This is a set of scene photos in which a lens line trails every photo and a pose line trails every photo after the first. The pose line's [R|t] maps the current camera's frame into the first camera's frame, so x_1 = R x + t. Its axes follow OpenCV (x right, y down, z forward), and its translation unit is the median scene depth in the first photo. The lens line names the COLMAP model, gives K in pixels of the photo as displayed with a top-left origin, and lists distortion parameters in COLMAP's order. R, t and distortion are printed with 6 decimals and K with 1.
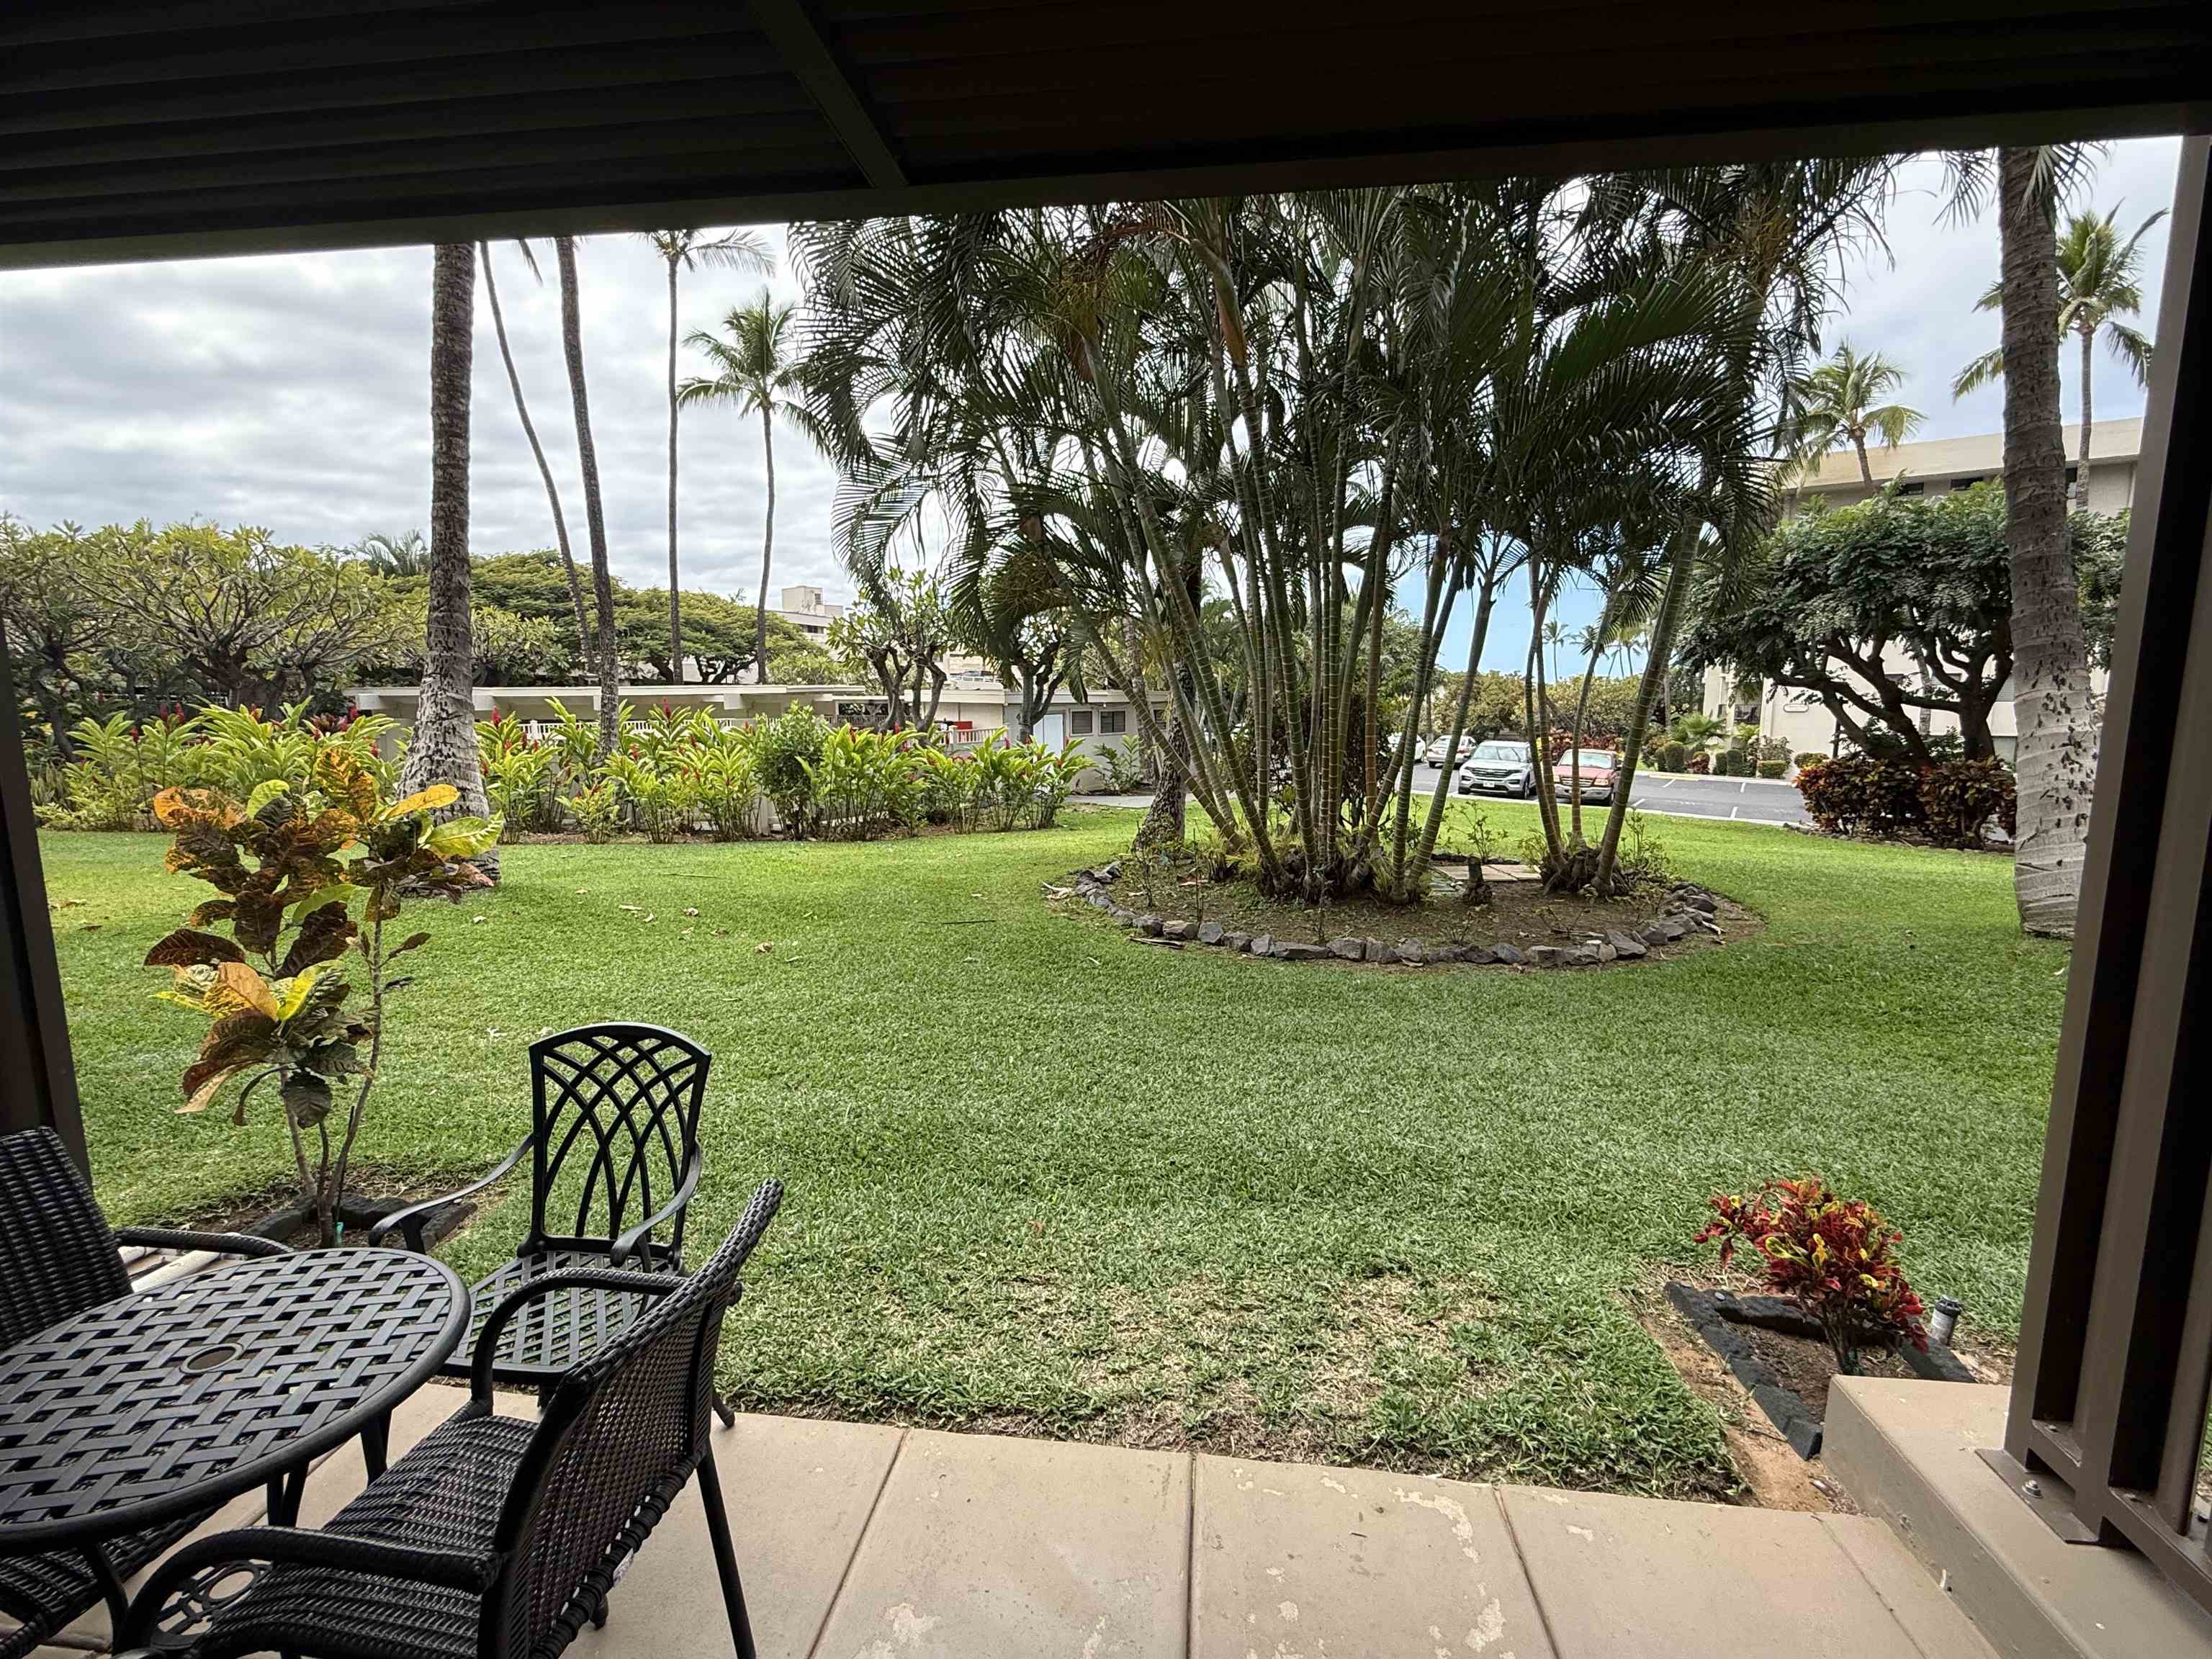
lens RADIAL K [[987.3, 0, 1099.4], [0, 987.3, 843.8], [0, 0, 1]] dist [0.000785, 0.000135]
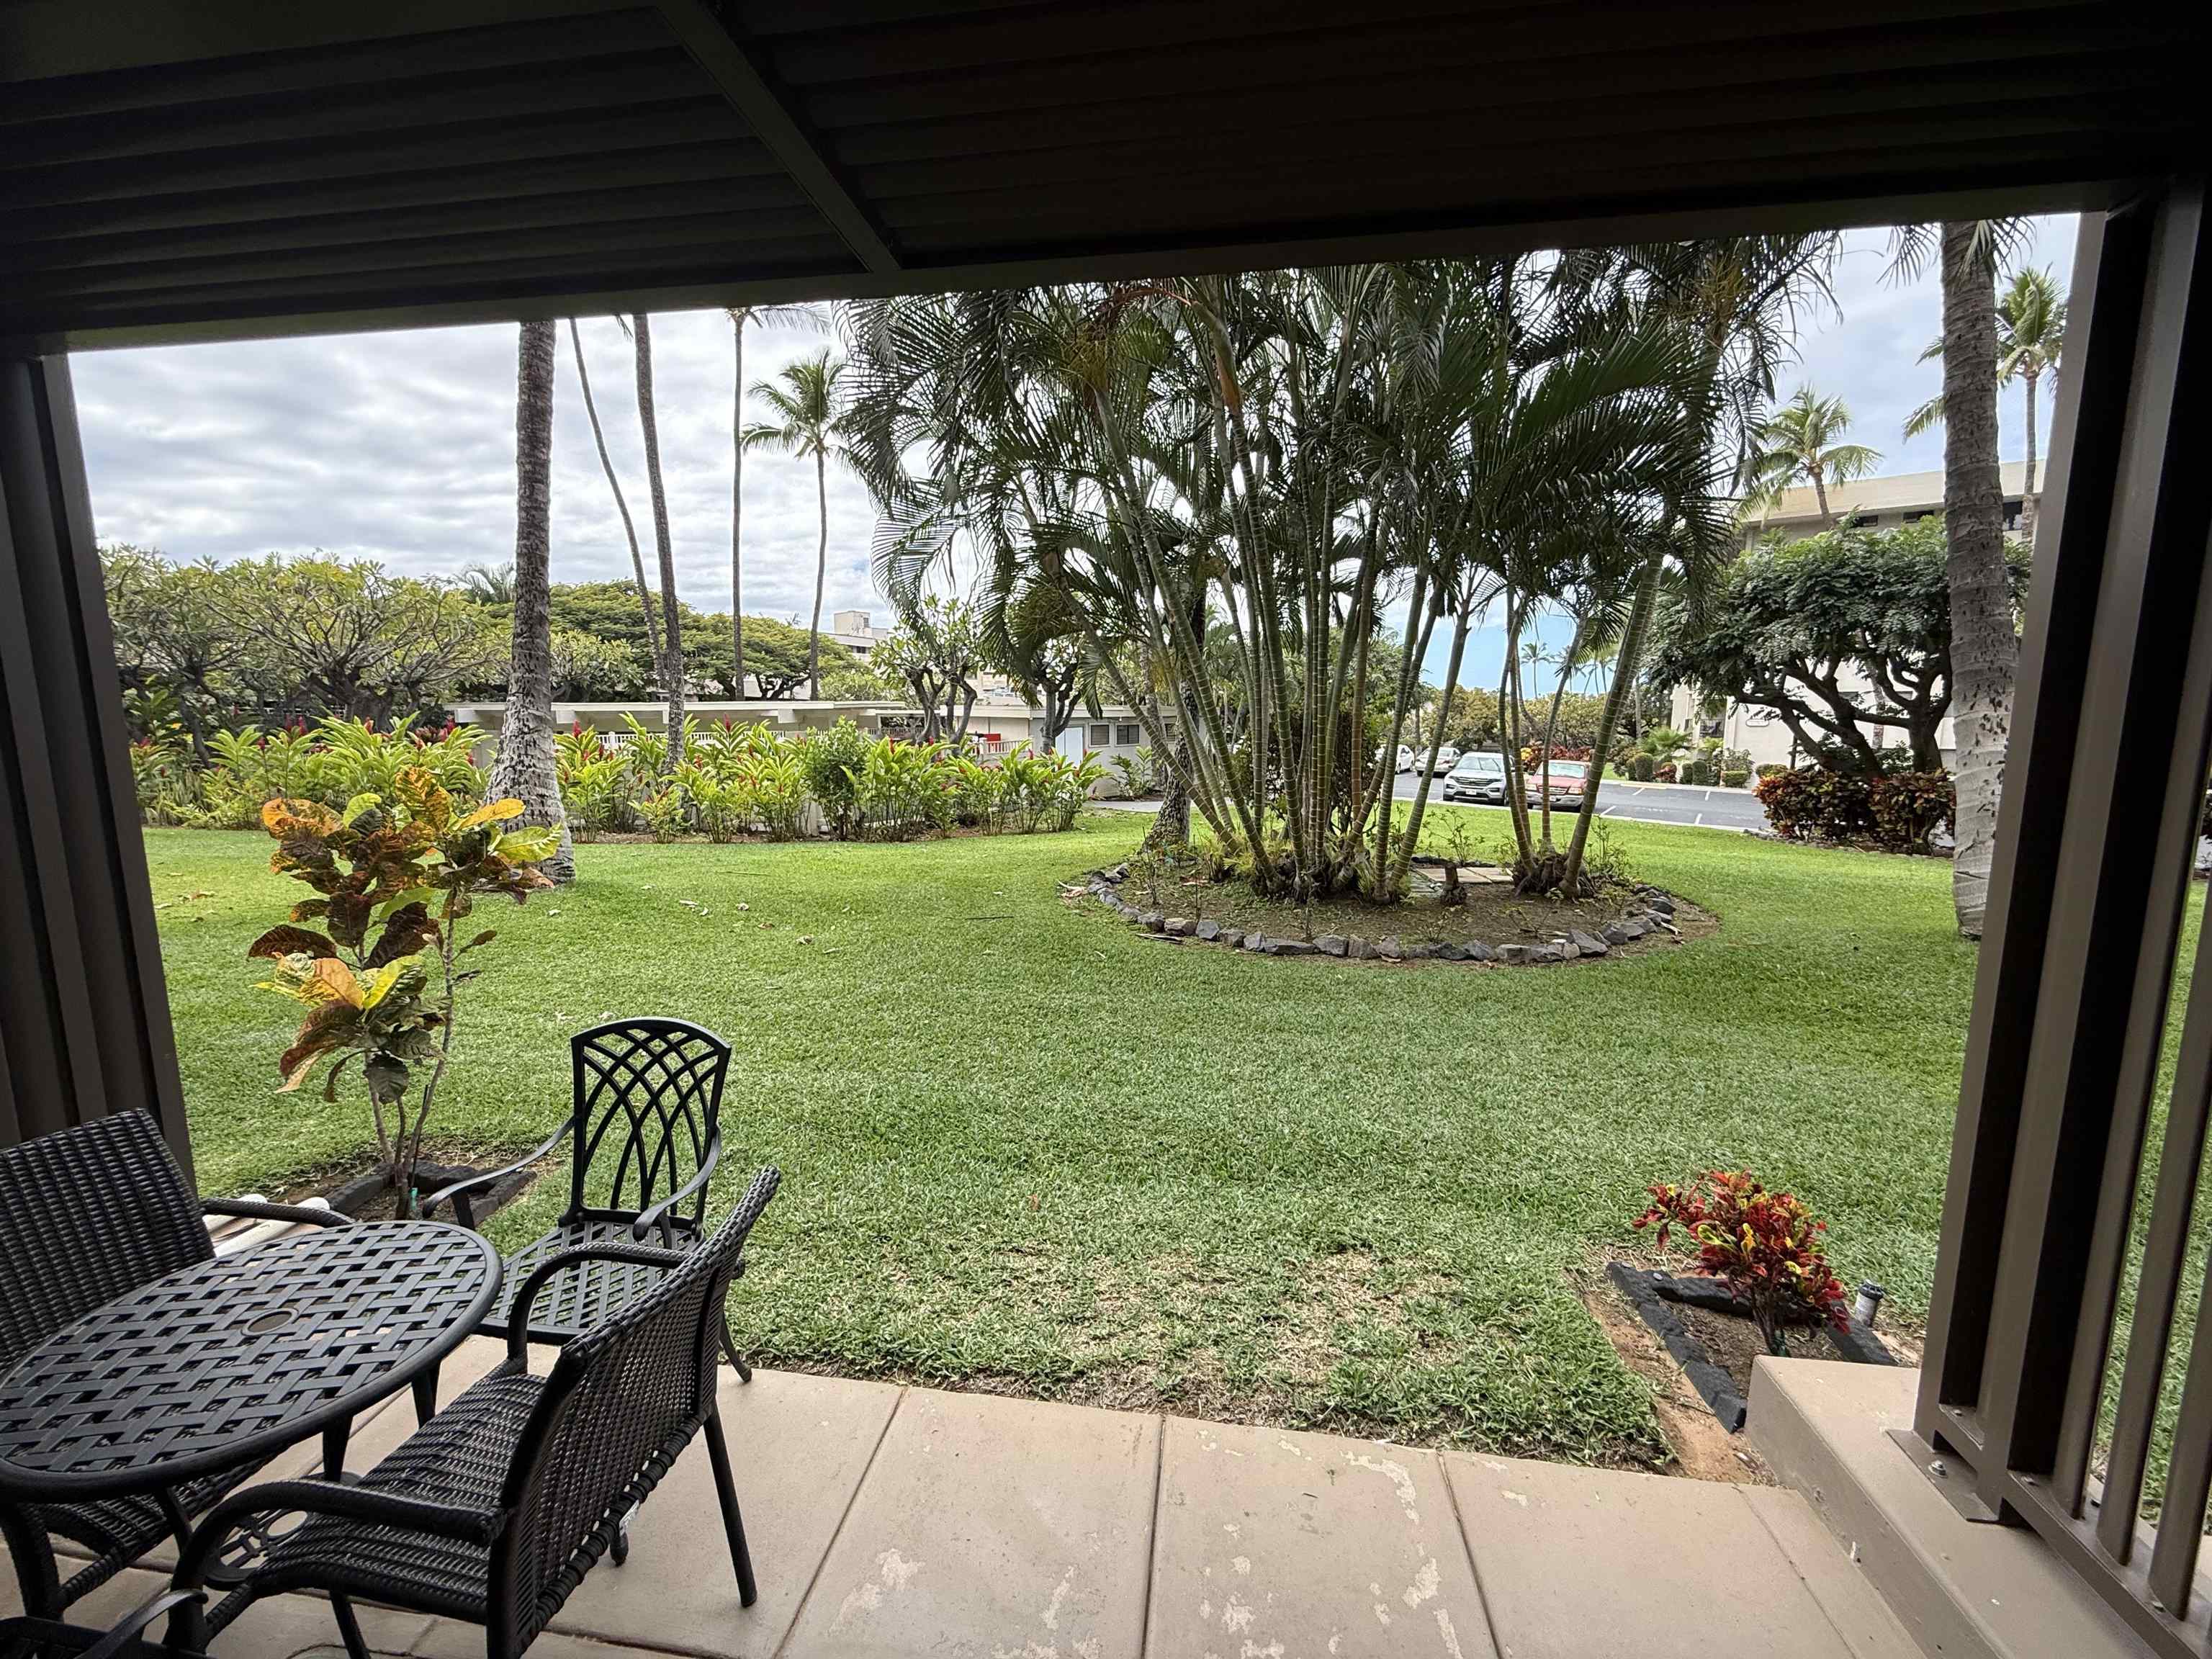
lens RADIAL K [[891.1, 0, 1095.7], [0, 891.1, 841.6], [0, 0, 1]] dist [0.001739, -0.000434]
pose [[0.999676, 0.005517, -0.024830, 0.013722], [-0.005560, 0.999983, -0.001681, -0.006375], [0.024821, 0.001818, 0.999690, 0.001632]]
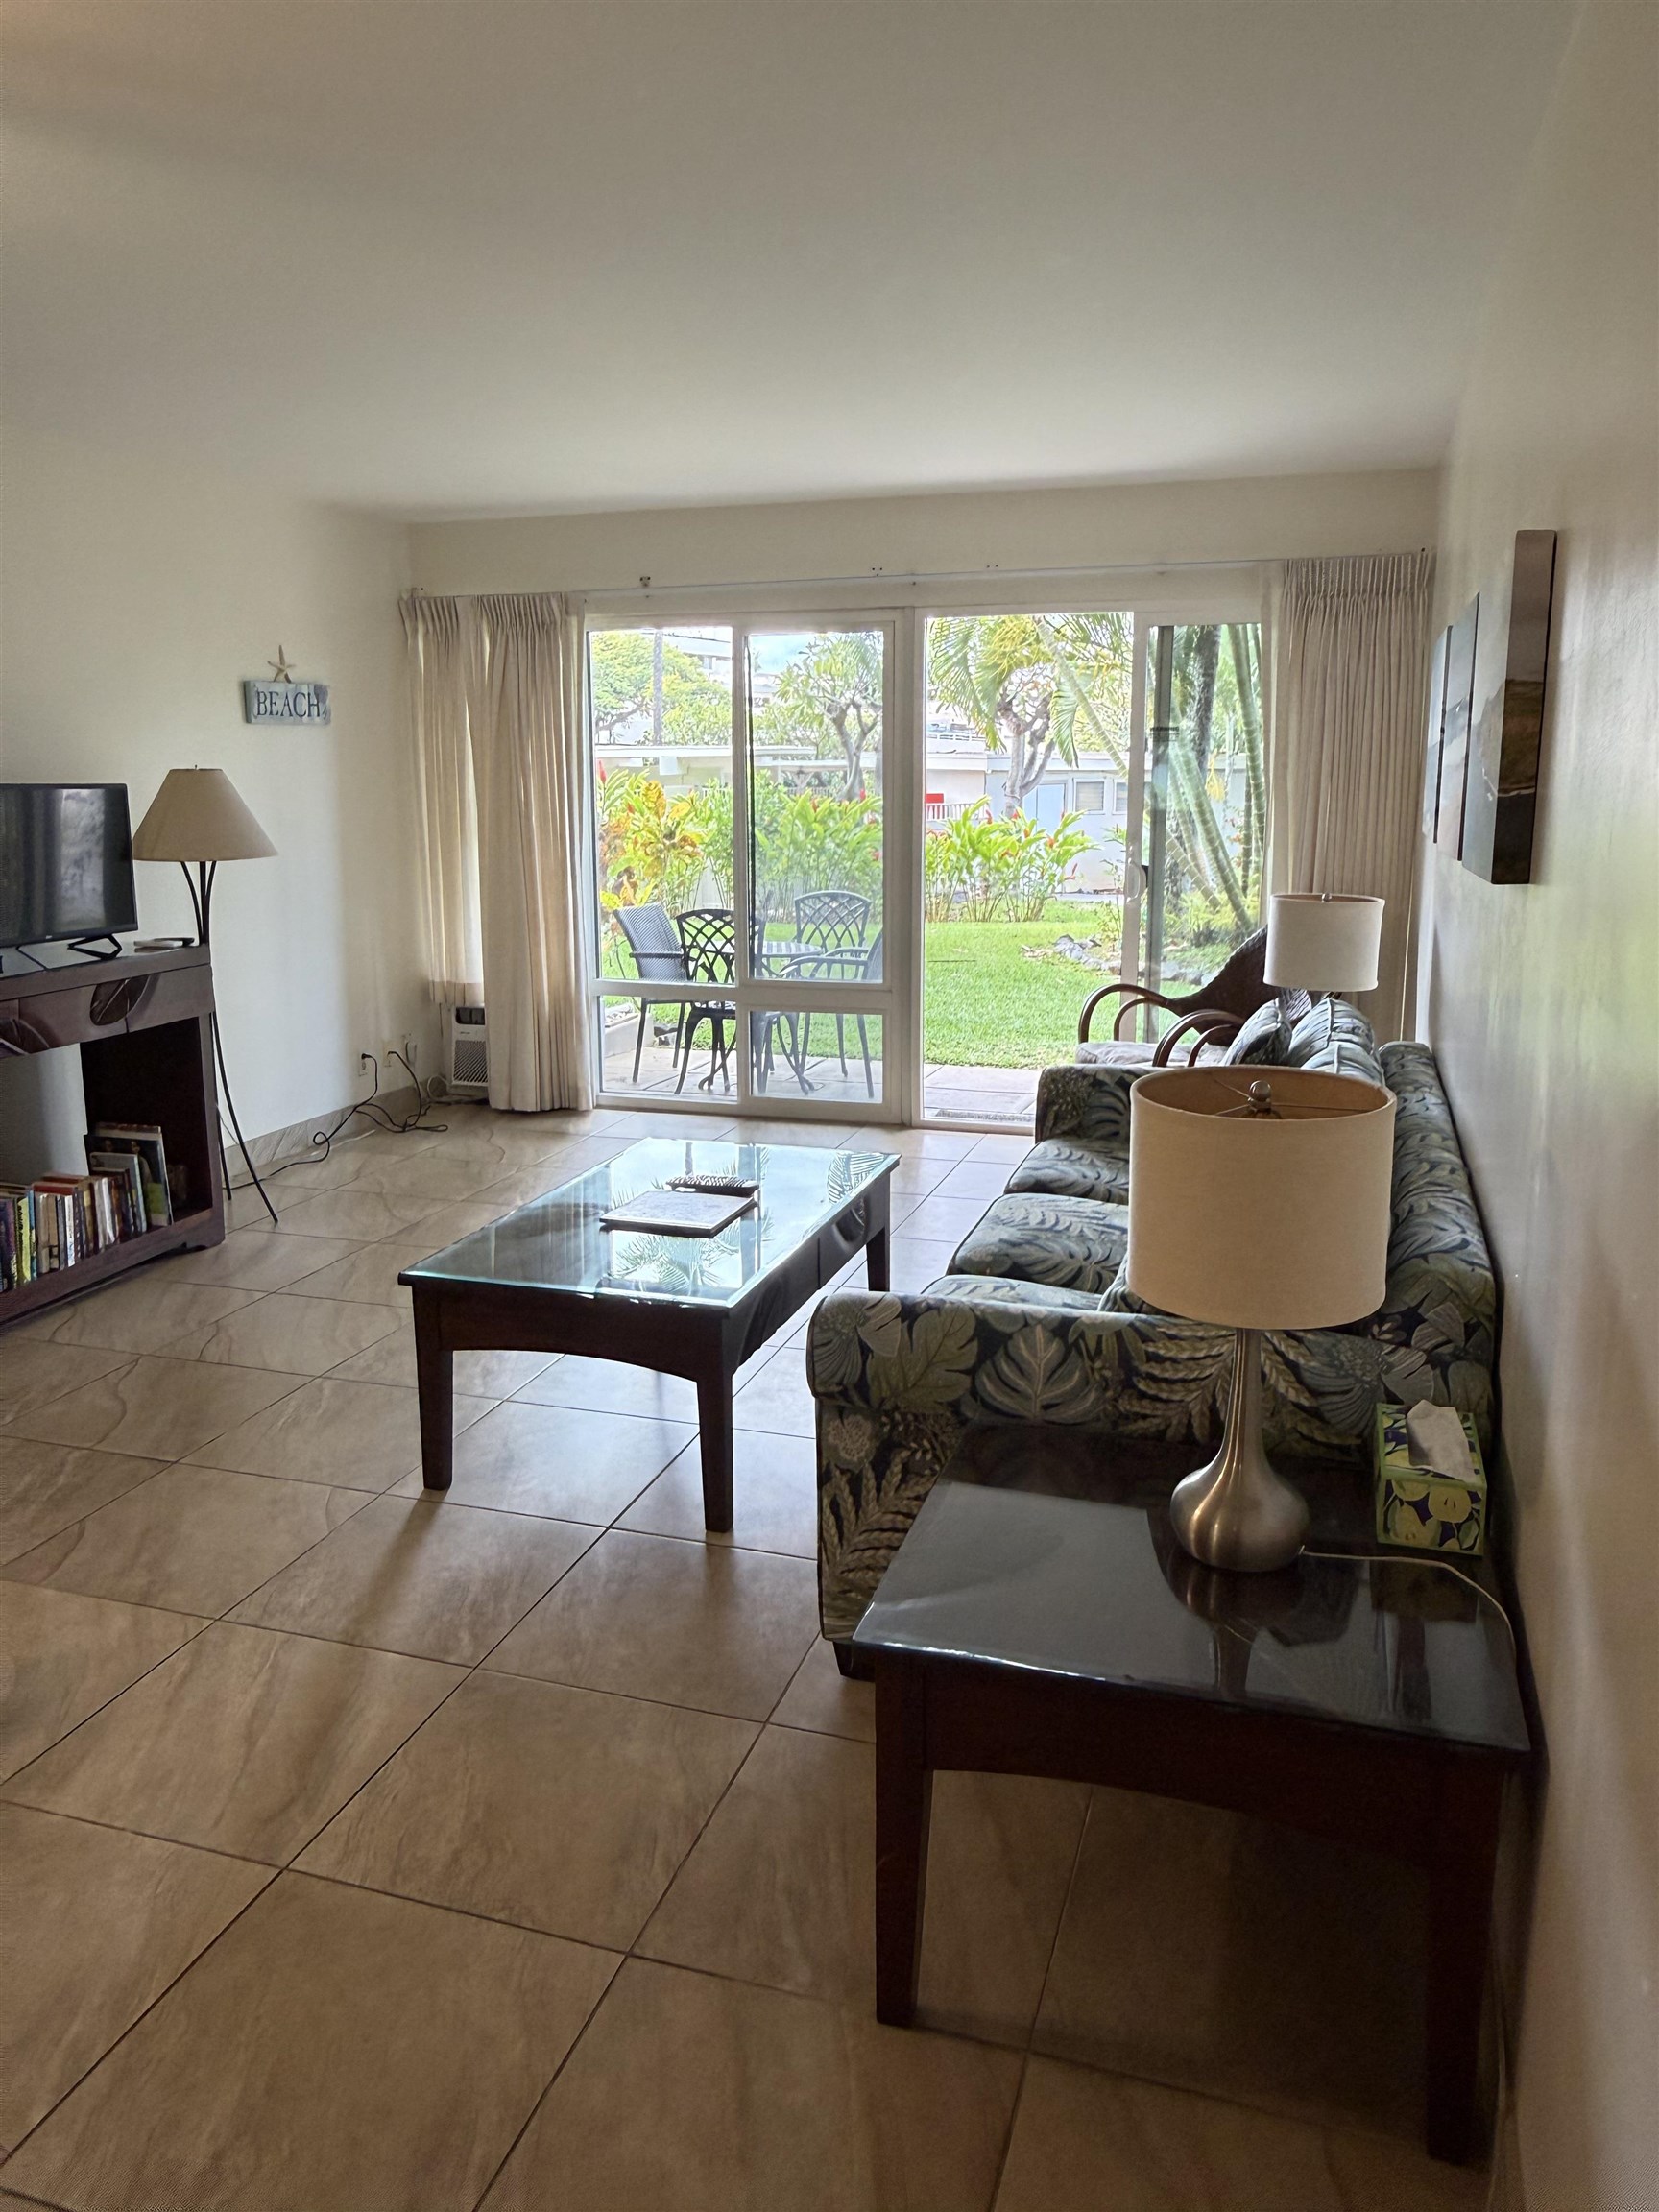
lens RADIAL K [[1573.9, 0, 825.4], [0, 1573.9, 1096.2], [0, 0, 1]] dist [0.001510, -0.000194]
pose [[0.981470, 0.040030, -0.187391, 0.081517], [-0.028576, 0.997577, 0.063433, 0.147868], [0.189476, -0.056902, 0.980235, -0.946795]]
